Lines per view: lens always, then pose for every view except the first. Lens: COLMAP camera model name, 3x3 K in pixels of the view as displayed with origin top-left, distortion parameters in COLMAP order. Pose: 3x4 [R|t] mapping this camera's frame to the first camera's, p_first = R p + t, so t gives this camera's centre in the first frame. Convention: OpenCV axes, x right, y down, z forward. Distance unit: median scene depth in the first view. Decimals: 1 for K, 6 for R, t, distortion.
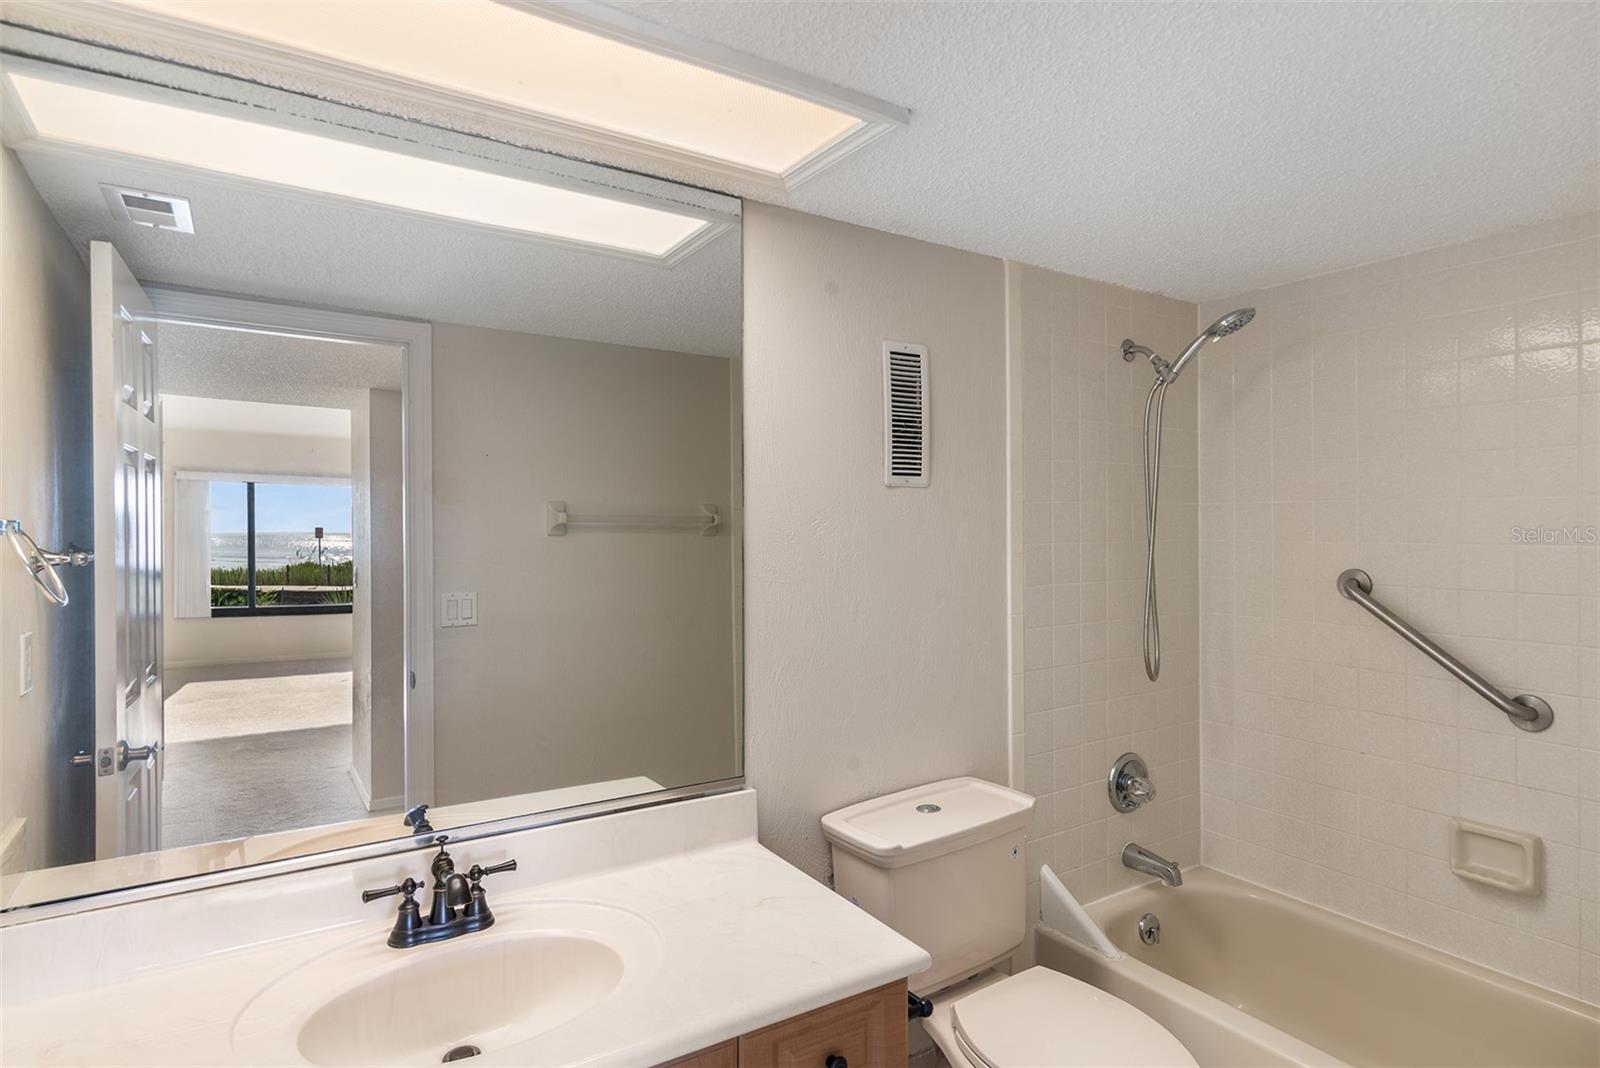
lens RADIAL K [[869.1, 0, 800.3], [0, 869.1, 505.1], [0, 0, 1]] dist [0.000332, -0.000176]
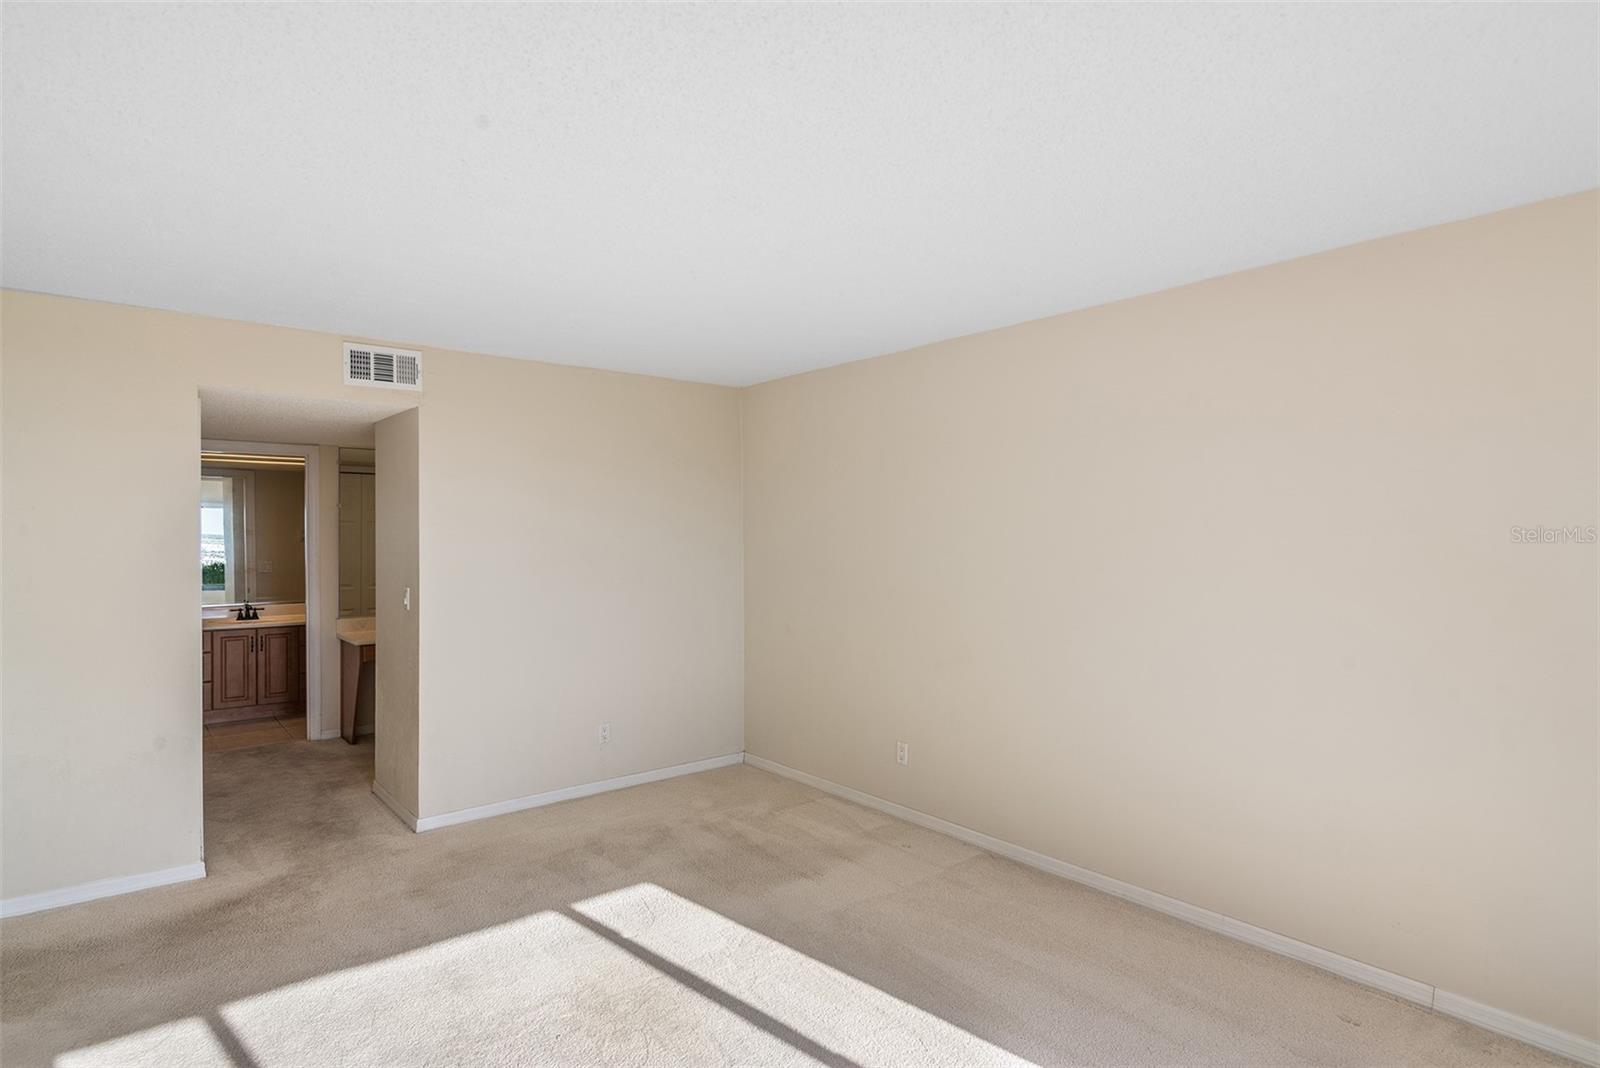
lens RADIAL K [[883.0, 0, 800.0], [0, 883.0, 534.0], [0, 0, 1]] dist [0.017940, -0.000827]
pose [[0.994561, -0.000206, 0.104159, 1.189447], [-0.001131, 0.999918, 0.012776, -0.043964], [-0.104153, -0.012824, 0.994479, -2.370974]]
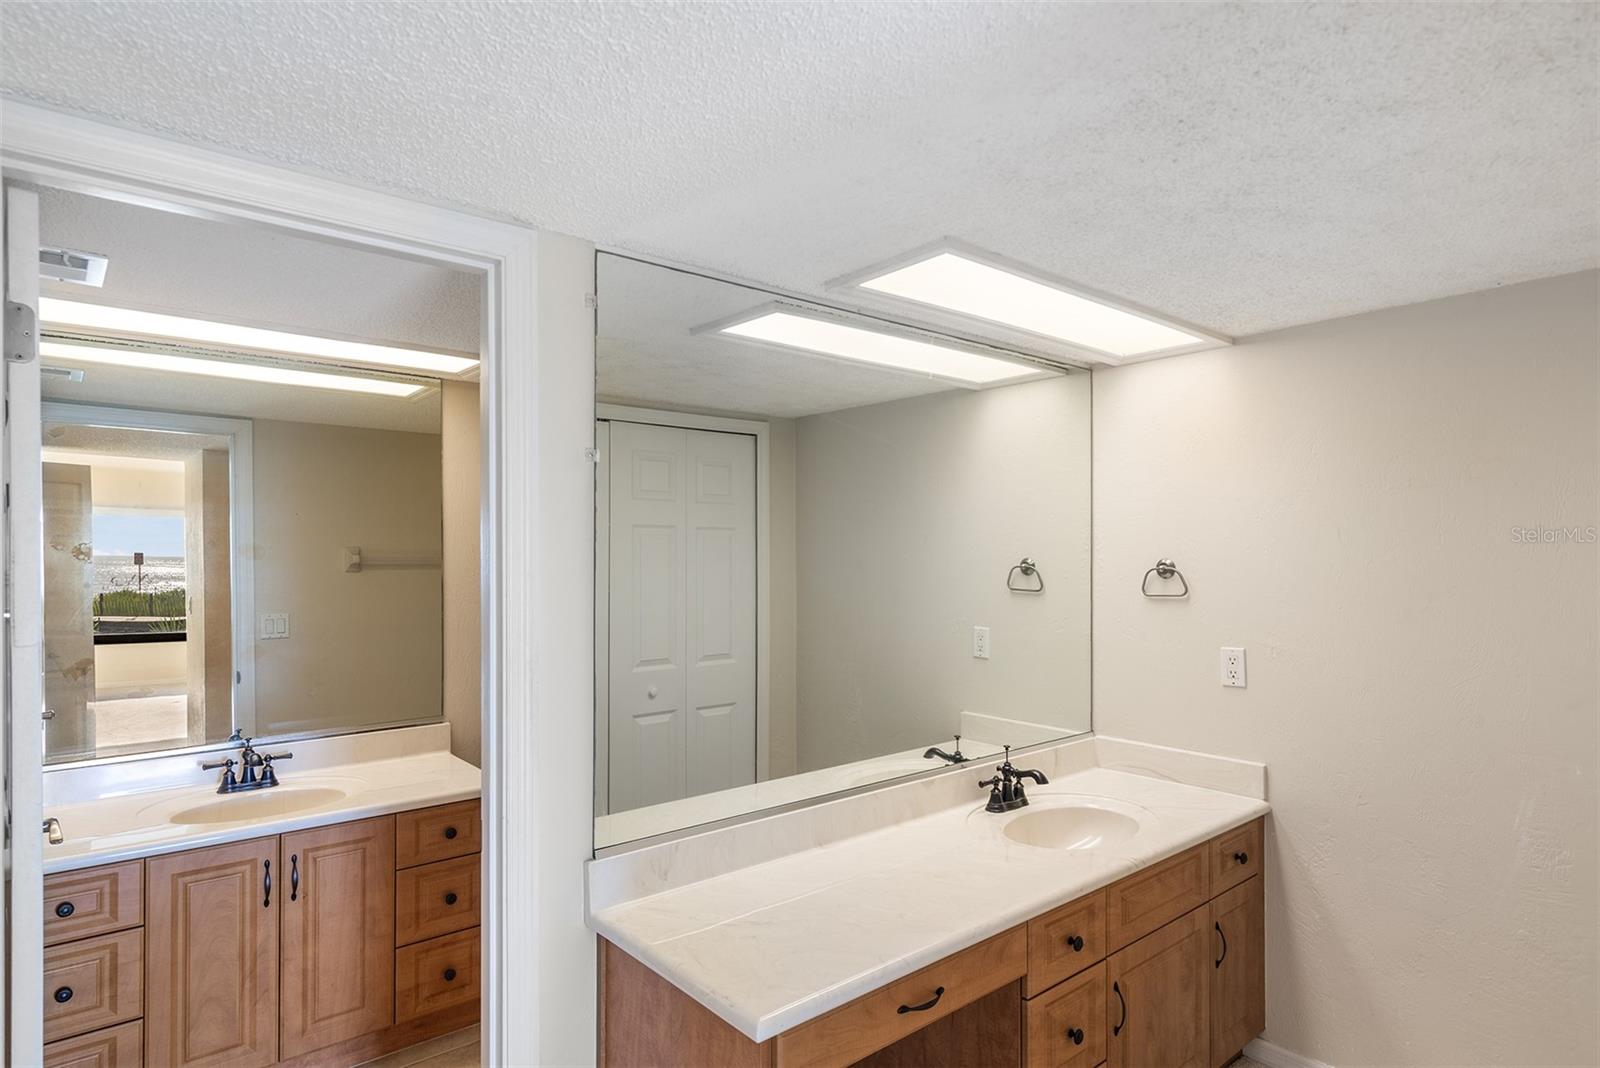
lens RADIAL K [[883.0, 0, 800.0], [0, 883.0, 534.0], [0, 0, 1]] dist [0.017940, -0.000827]
pose [[0.991085, -0.001127, 0.133224, 0.274819], [0.000011, 0.999965, 0.008377, -0.042896], [-0.133229, -0.008301, 0.991051, -0.568426]]
